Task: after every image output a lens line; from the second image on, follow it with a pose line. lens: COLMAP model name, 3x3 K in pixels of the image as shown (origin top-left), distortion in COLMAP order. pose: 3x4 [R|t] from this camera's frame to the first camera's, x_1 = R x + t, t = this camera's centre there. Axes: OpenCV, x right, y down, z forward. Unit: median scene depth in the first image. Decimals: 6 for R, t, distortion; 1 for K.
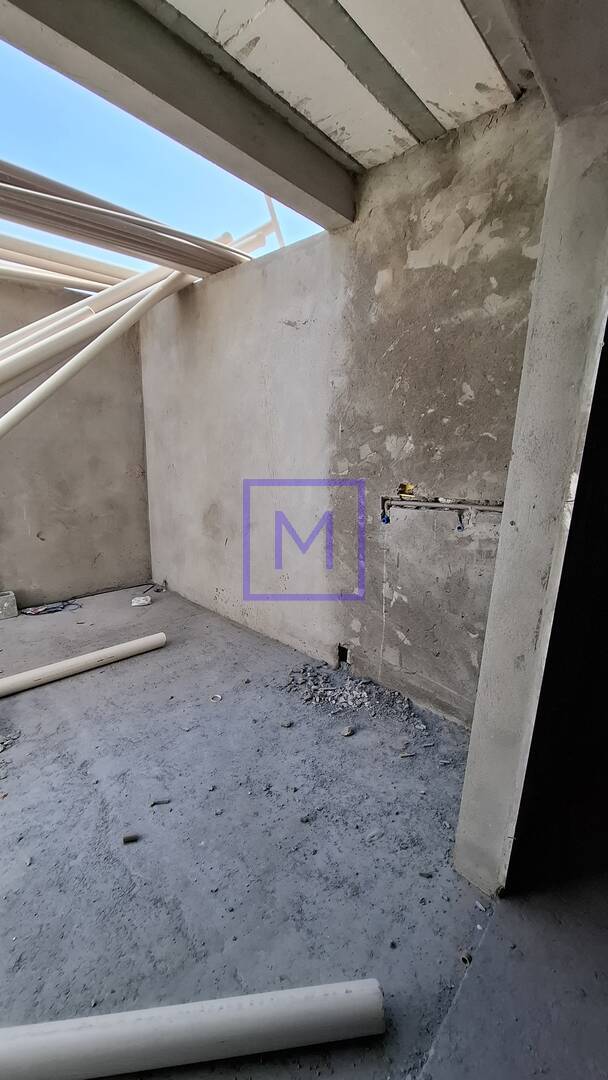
lens RADIAL K [[429.7, 0, 302.3], [0, 429.7, 544.9], [0, 0, 1]] dist [-0.005187, 0.002175]
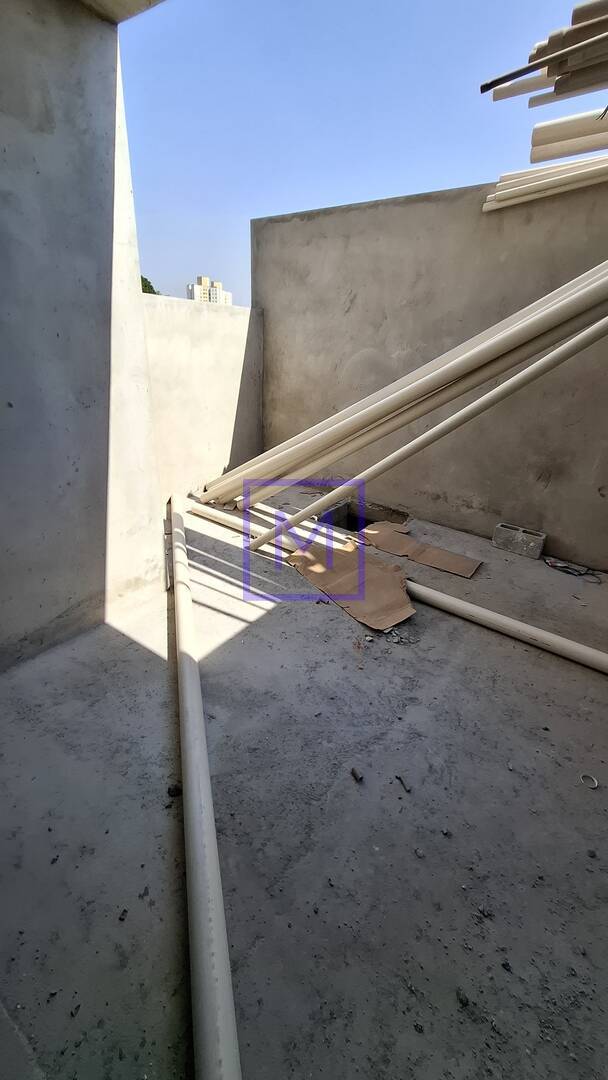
lens RADIAL K [[429.7, 0, 302.3], [0, 429.7, 544.9], [0, 0, 1]] dist [-0.005187, 0.002175]
pose [[0.159142, 0.401317, -0.902008, 0.274332], [-0.270497, 0.896414, 0.351104, -0.136827], [0.949476, 0.188115, 0.251212, 0.469164]]
